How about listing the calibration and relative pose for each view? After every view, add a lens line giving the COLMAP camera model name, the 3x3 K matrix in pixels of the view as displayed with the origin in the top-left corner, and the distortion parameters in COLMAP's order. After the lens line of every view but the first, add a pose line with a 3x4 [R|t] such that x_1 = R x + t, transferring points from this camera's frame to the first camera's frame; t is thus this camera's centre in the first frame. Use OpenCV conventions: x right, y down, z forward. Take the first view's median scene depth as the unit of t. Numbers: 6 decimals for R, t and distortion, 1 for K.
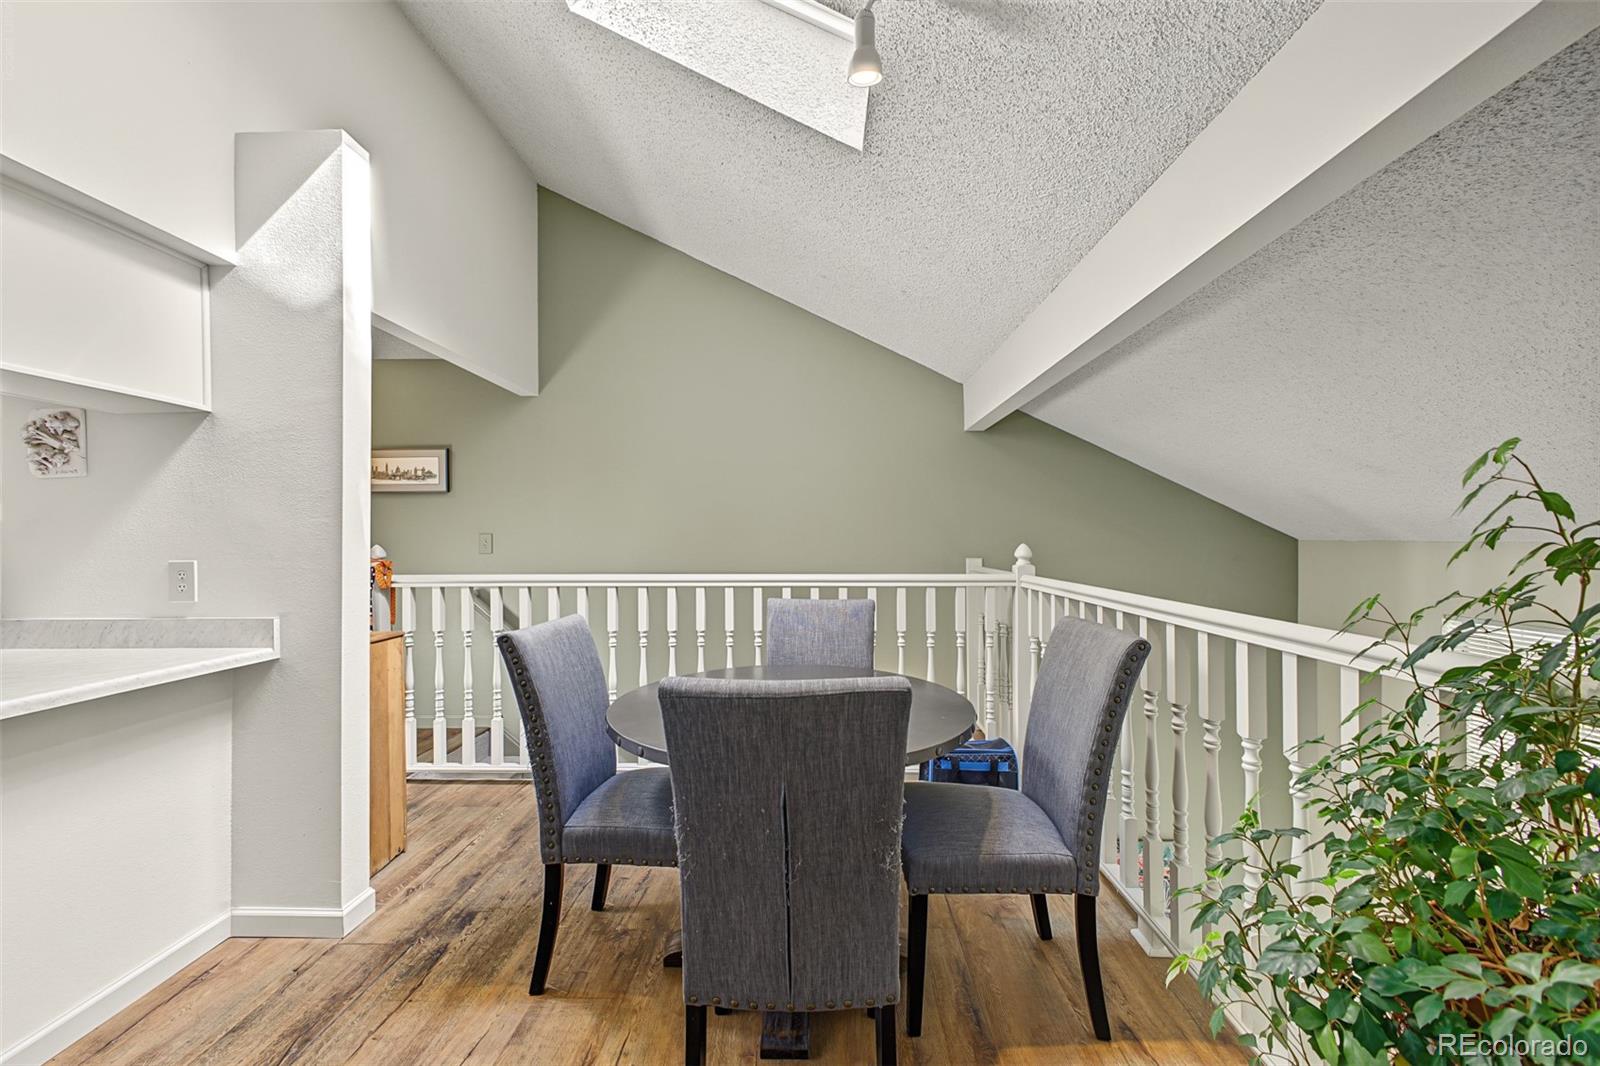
lens RADIAL K [[642.9, 0, 799.3], [0, 642.9, 534.3], [0, 0, 1]] dist [0.006799, -0.002712]
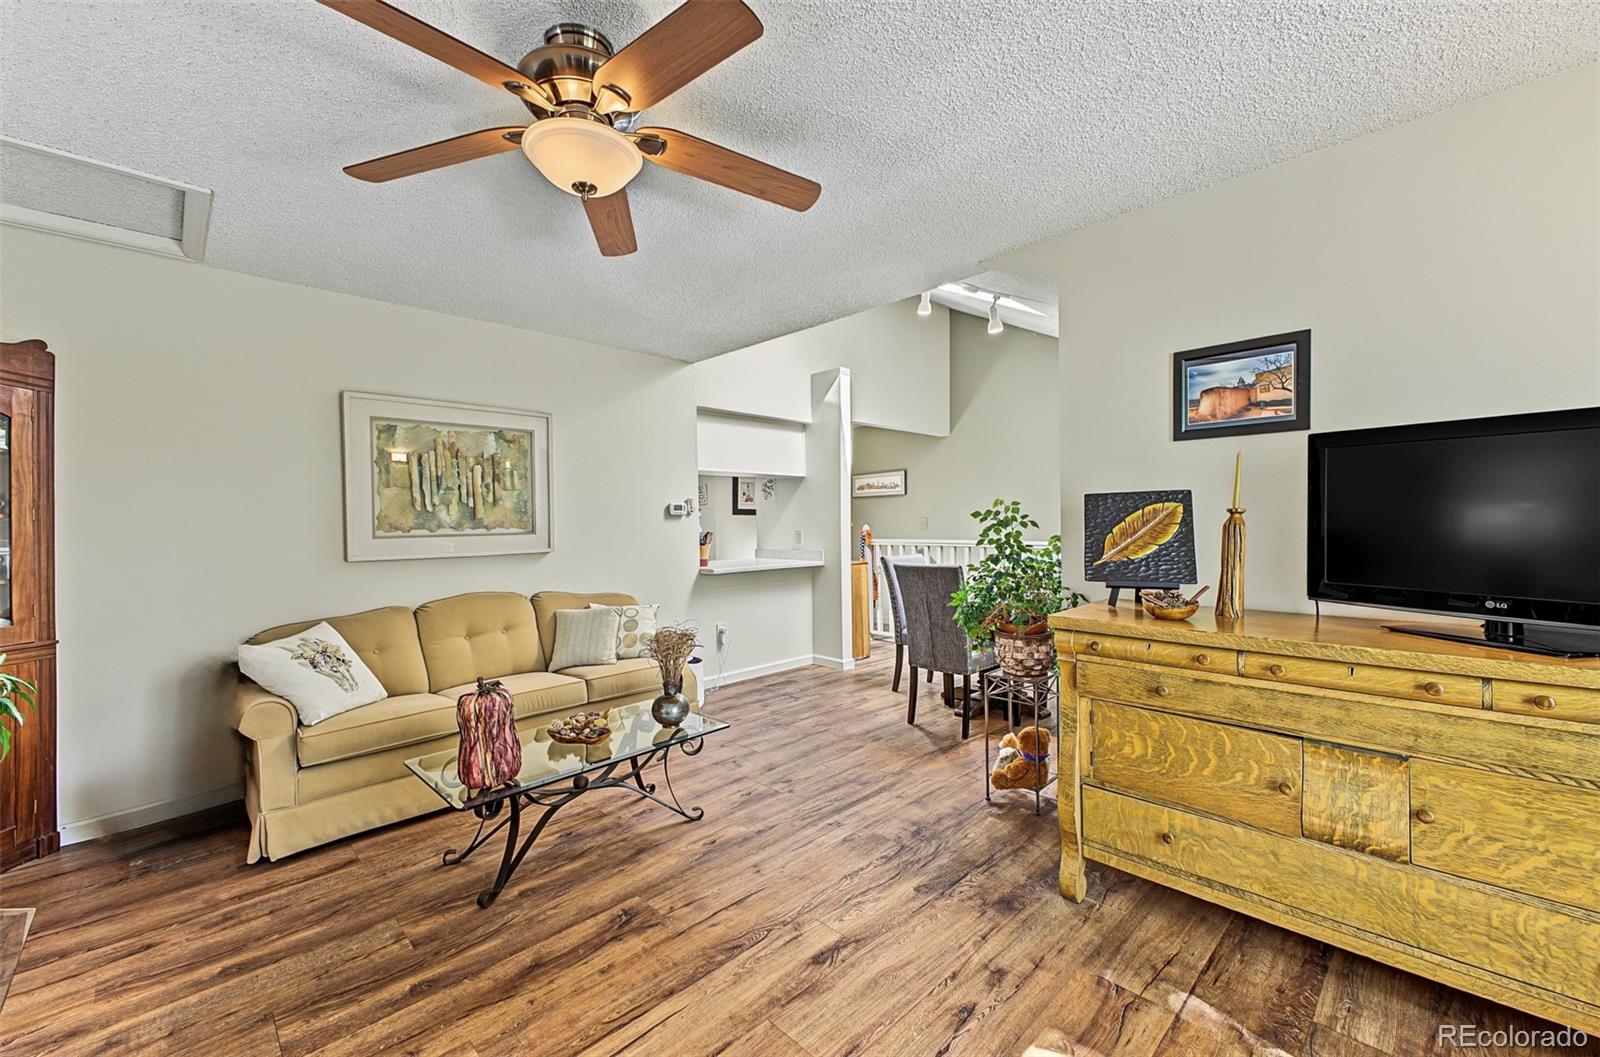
lens RADIAL K [[642.9, 0, 798.5], [0, 642.9, 522.5], [0, 0, 1]] dist [0.006799, -0.002712]
pose [[0.718074, -0.000429, -0.695967, 0.910460], [0.009494, 0.999913, 0.009179, -0.013966], [0.695902, -0.013198, 0.718015, -0.925513]]
